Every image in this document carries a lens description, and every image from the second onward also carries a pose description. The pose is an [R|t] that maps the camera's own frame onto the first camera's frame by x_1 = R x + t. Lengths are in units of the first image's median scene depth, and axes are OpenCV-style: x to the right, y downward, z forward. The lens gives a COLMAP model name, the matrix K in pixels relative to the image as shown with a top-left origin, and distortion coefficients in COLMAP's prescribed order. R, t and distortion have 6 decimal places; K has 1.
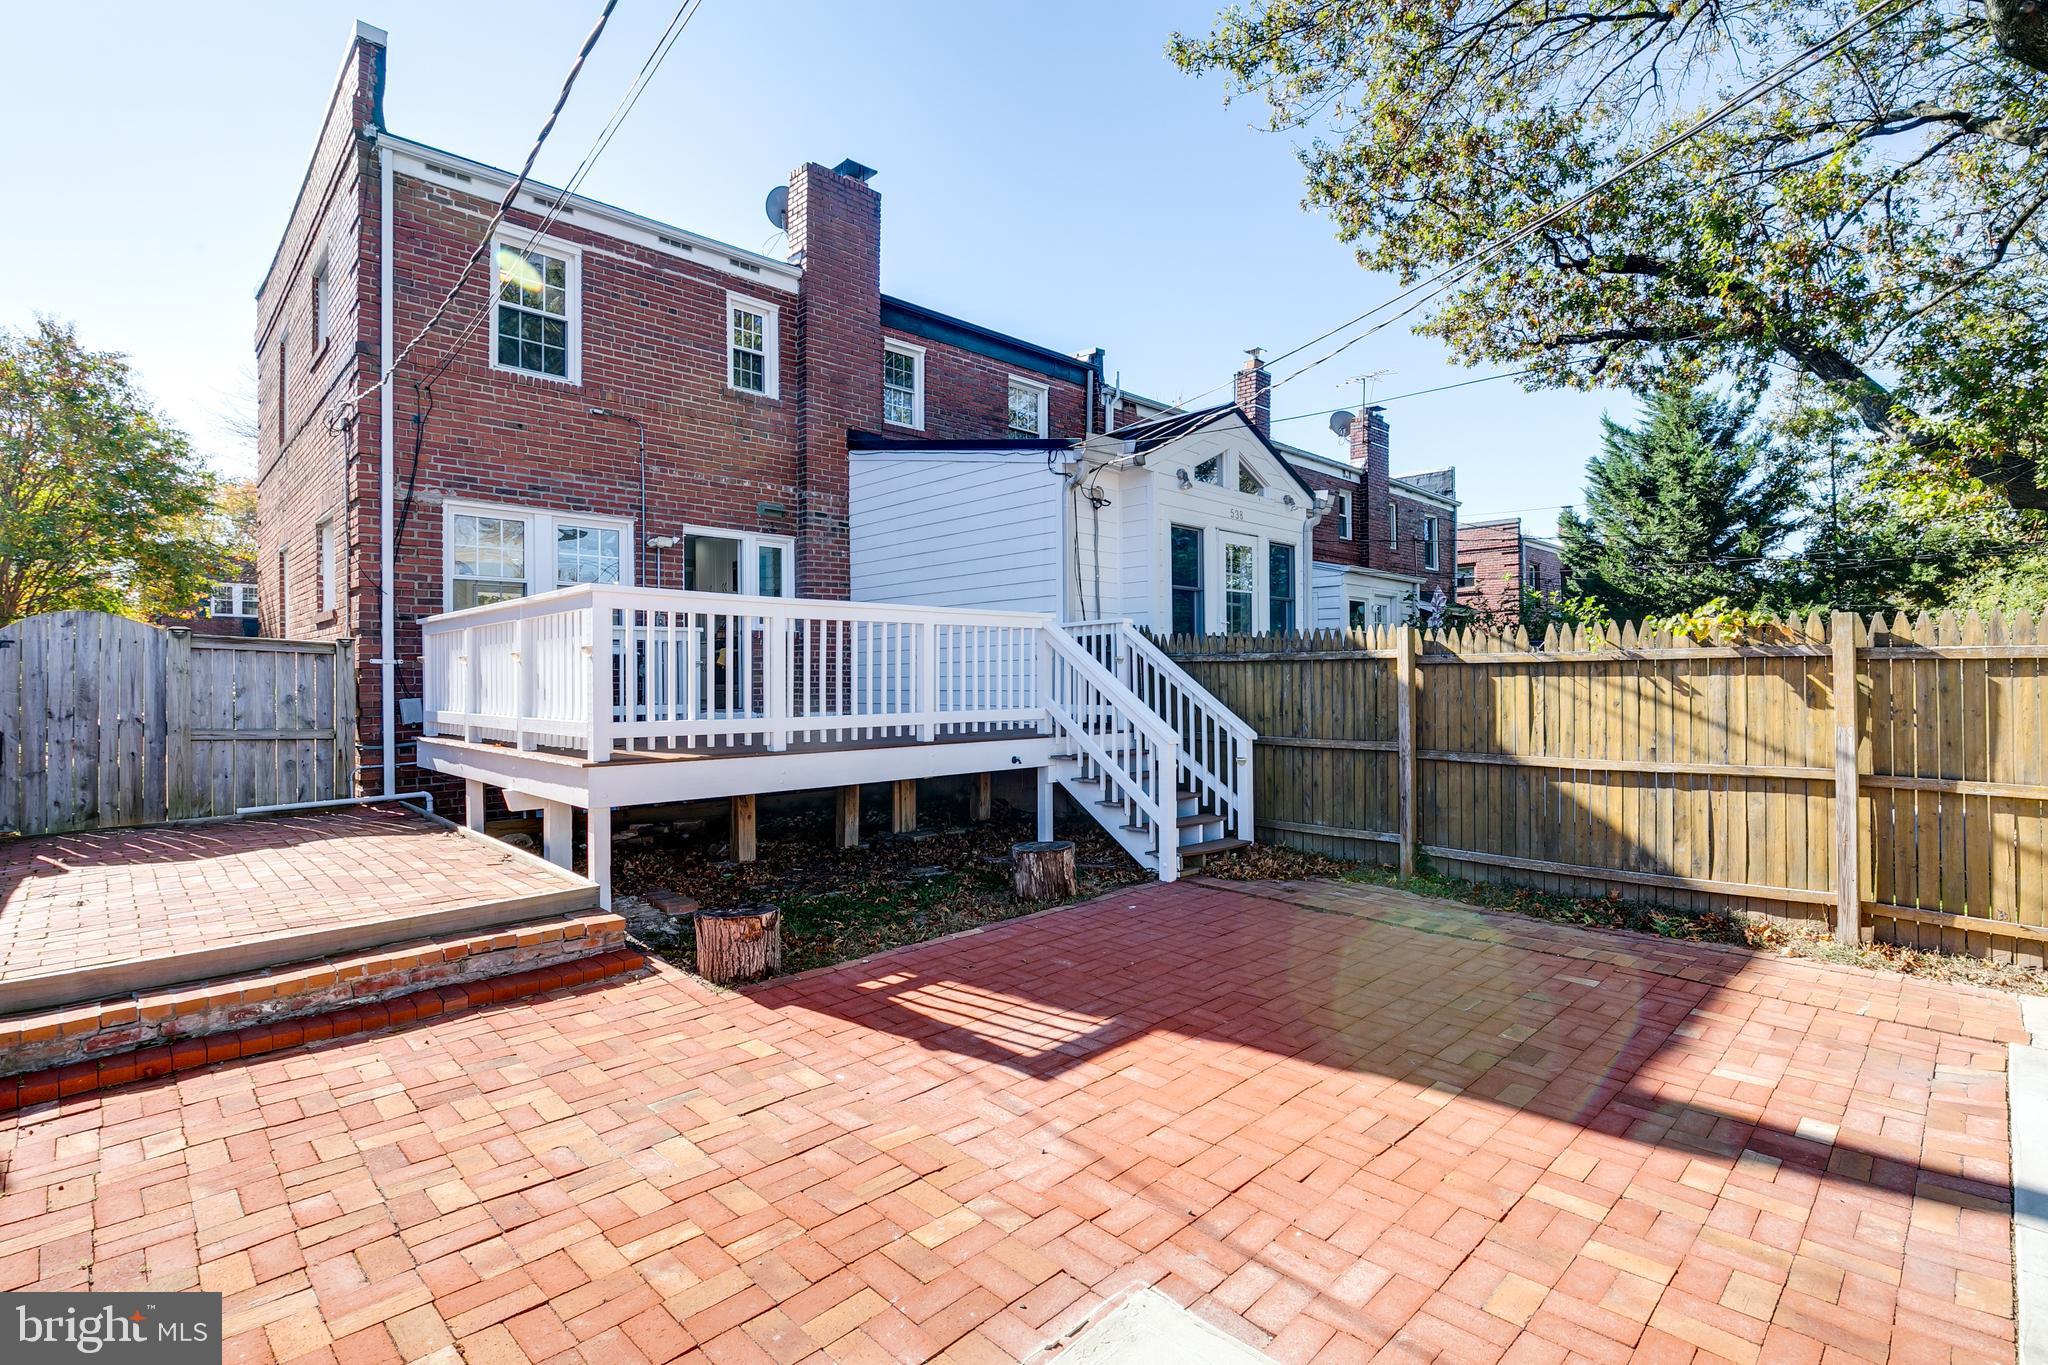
lens RADIAL K [[949.4, 0, 1033.2], [0, 949.4, 669.9], [0, 0, 1]] dist [-0.002876, -0.000642]
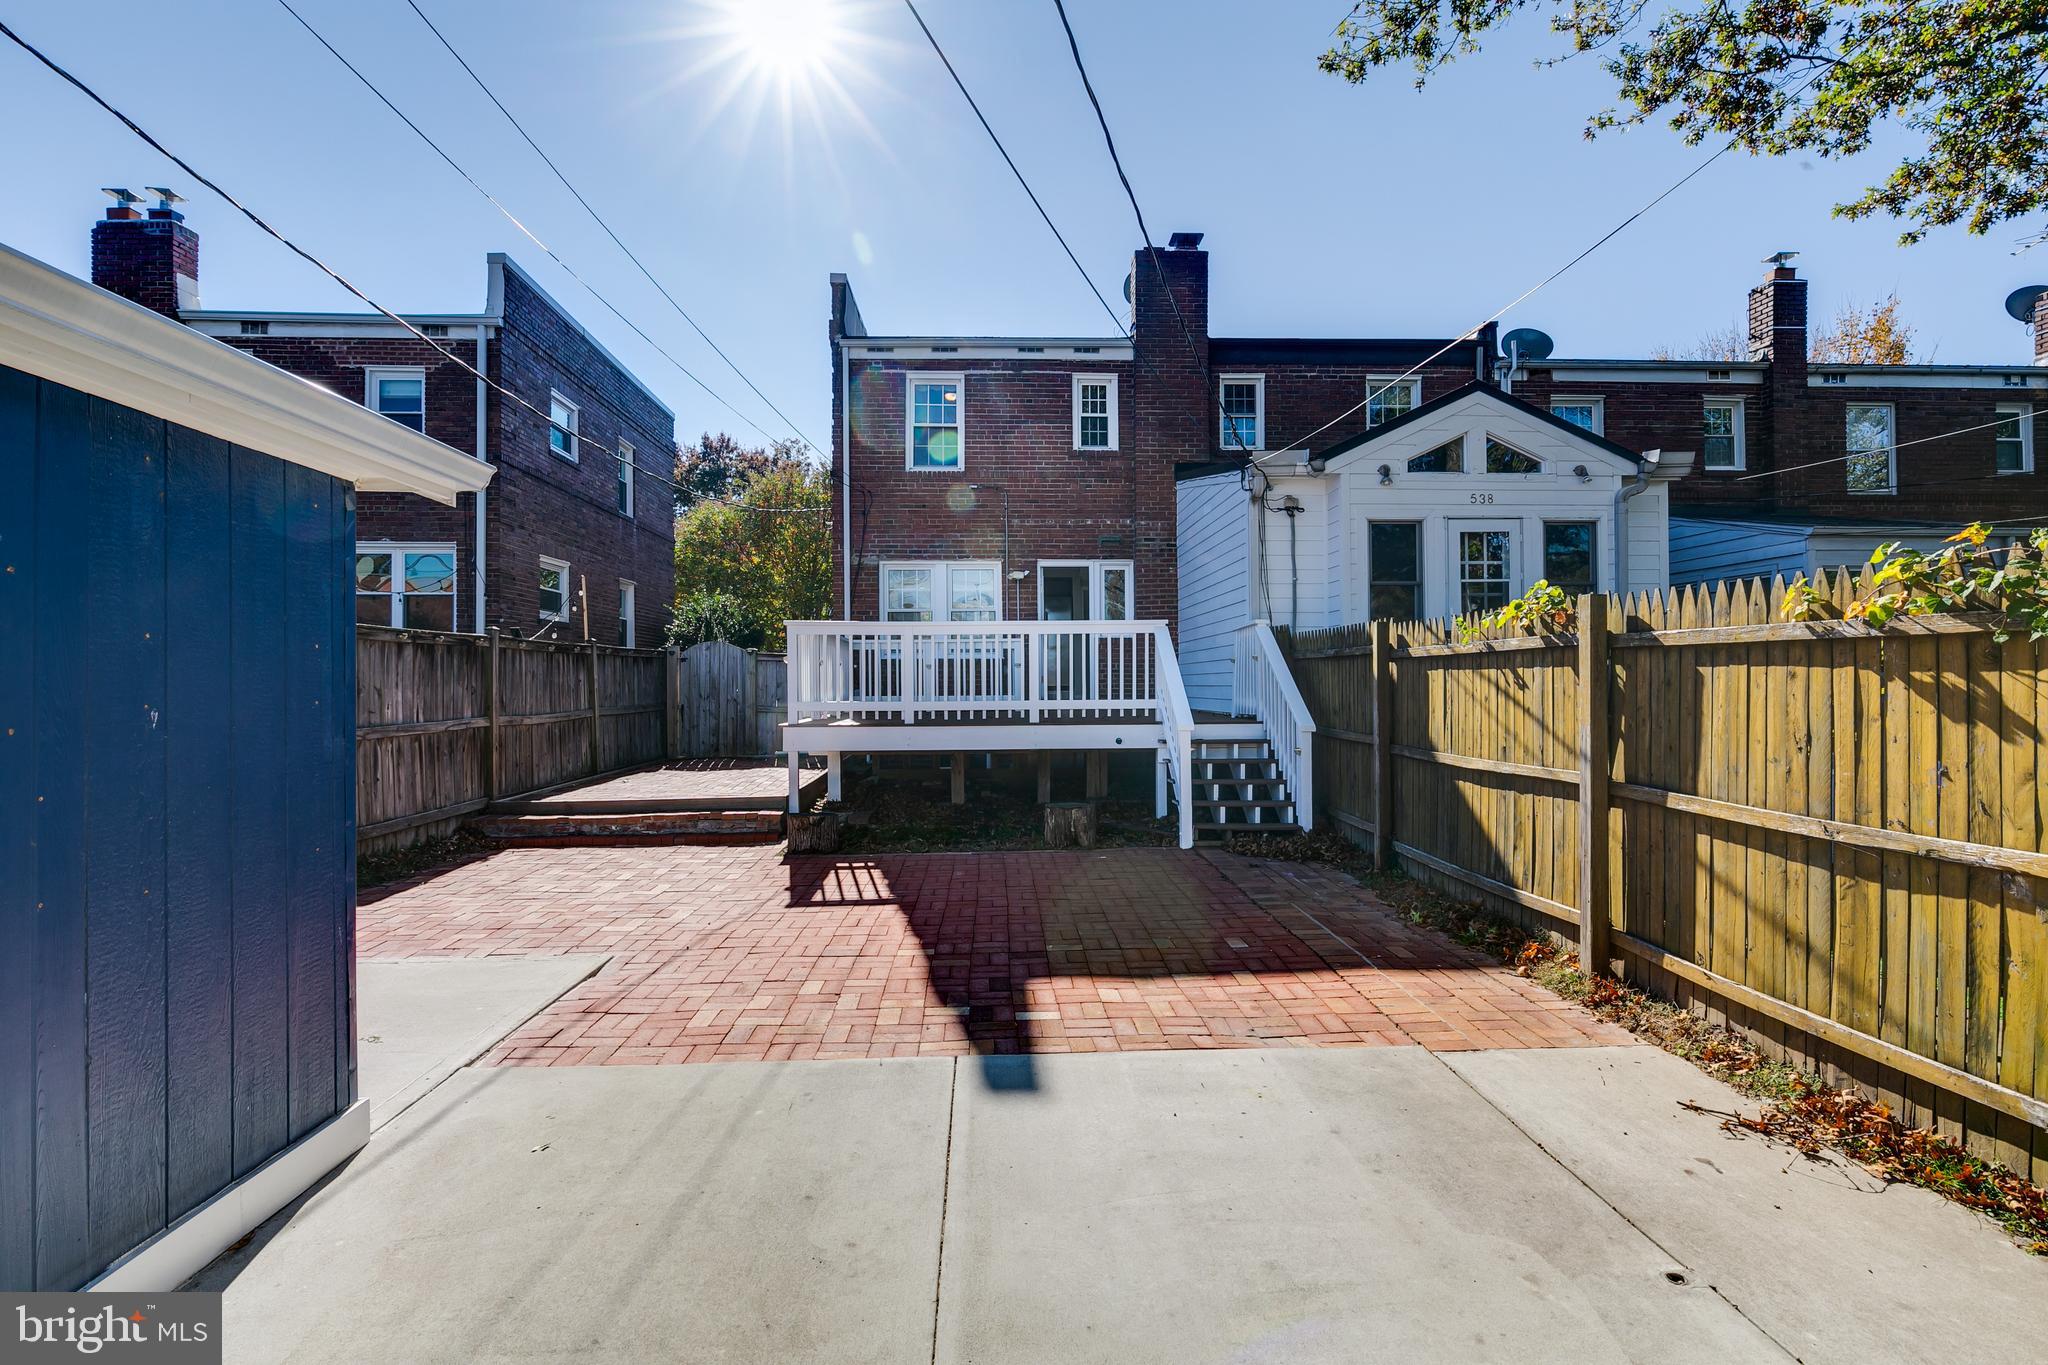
lens RADIAL K [[949.4, 0, 1033.2], [0, 949.4, 669.9], [0, 0, 1]] dist [-0.002876, -0.000642]
pose [[0.747306, -0.008255, -0.664429, 0.683077], [0.008853, 0.999958, -0.002467, 0.004566], [0.664422, -0.004038, 0.747347, 0.005943]]
